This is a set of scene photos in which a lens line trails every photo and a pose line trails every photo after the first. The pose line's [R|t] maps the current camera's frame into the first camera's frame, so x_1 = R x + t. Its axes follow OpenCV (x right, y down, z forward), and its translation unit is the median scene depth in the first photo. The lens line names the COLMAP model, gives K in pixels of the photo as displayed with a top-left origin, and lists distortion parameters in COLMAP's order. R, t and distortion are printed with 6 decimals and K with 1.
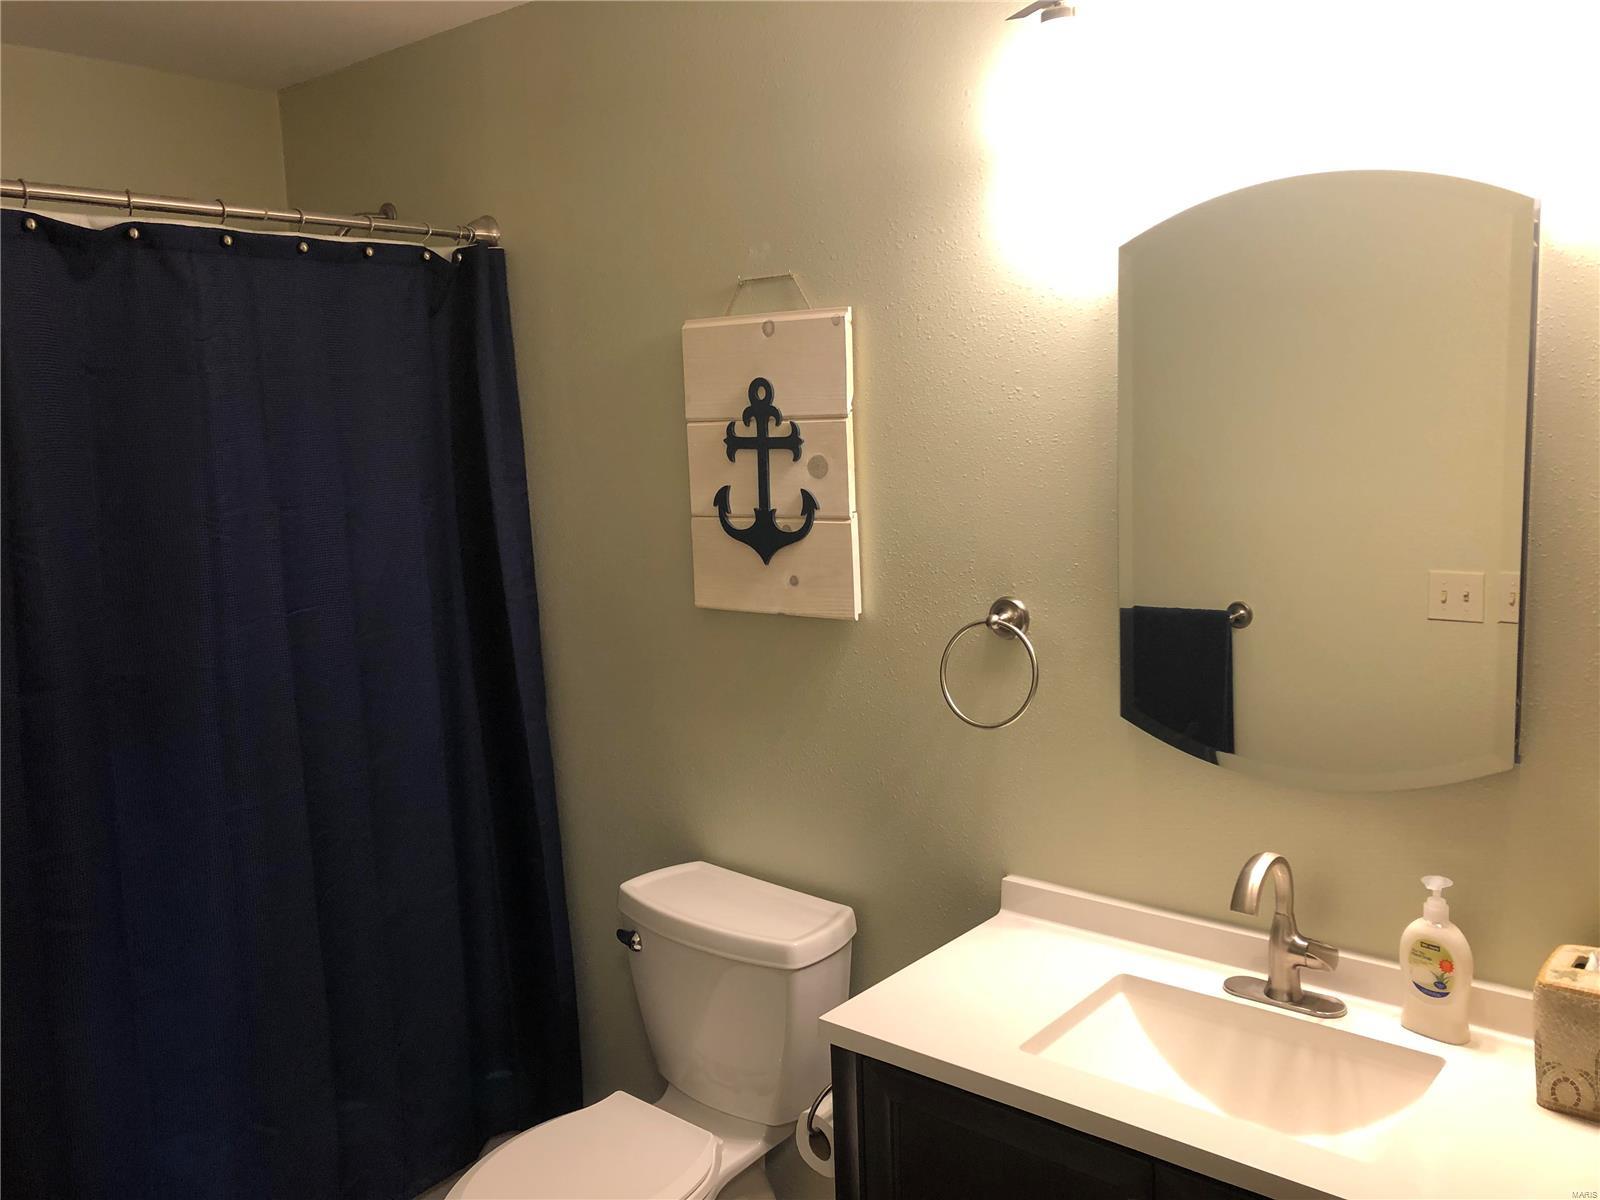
lens RADIAL K [[1278.1, 0, 800.0], [0, 1278.1, 600.0], [0, 0, 1]] dist [0.035272, -0.002110]
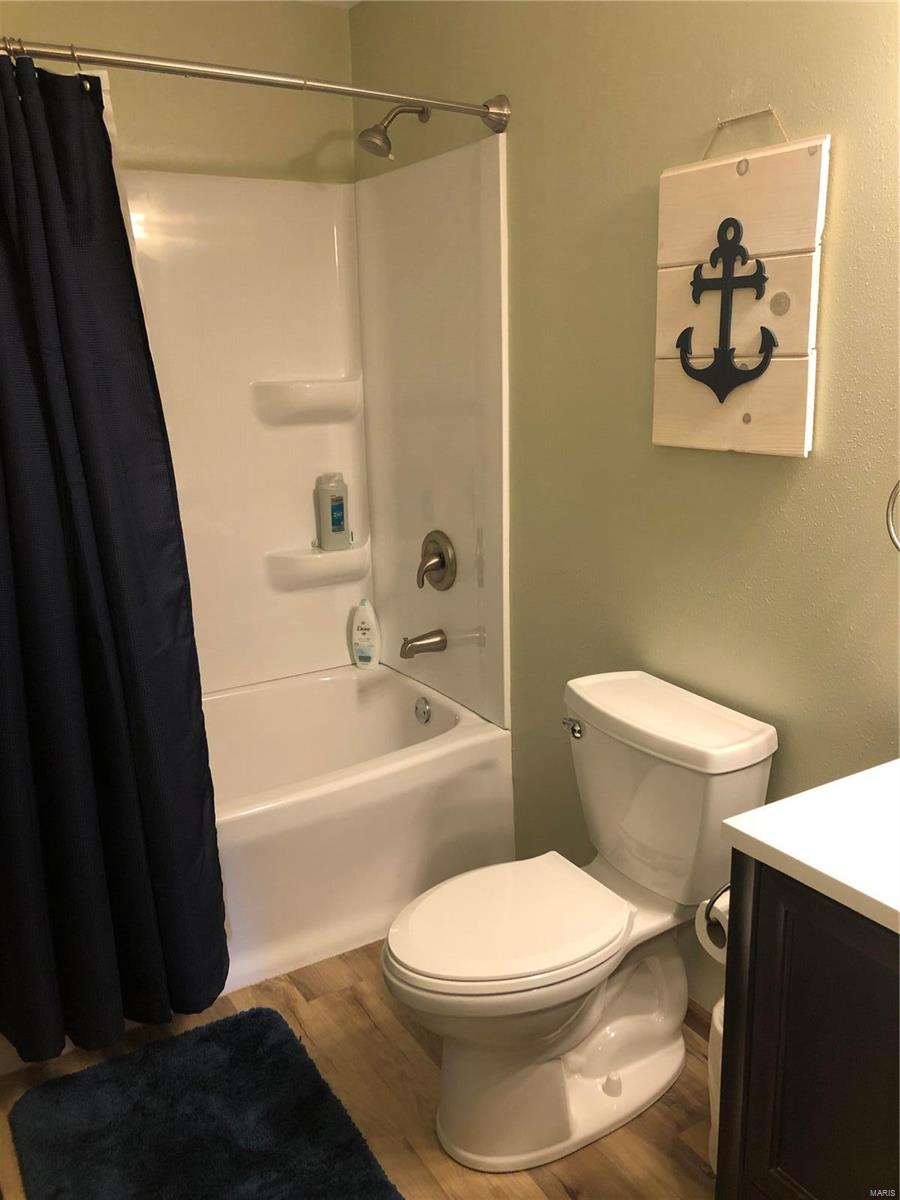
lens RADIAL K [[991.6, 0, 450.0], [0, 991.6, 600.0], [0, 0, 1]] dist [0.007173, -0.009933]
pose [[0.950172, 0.088846, -0.298797, 0.020847], [-0.051266, 0.990010, 0.131348, 0.038674], [0.307482, -0.109485, 0.945234, 0.136913]]
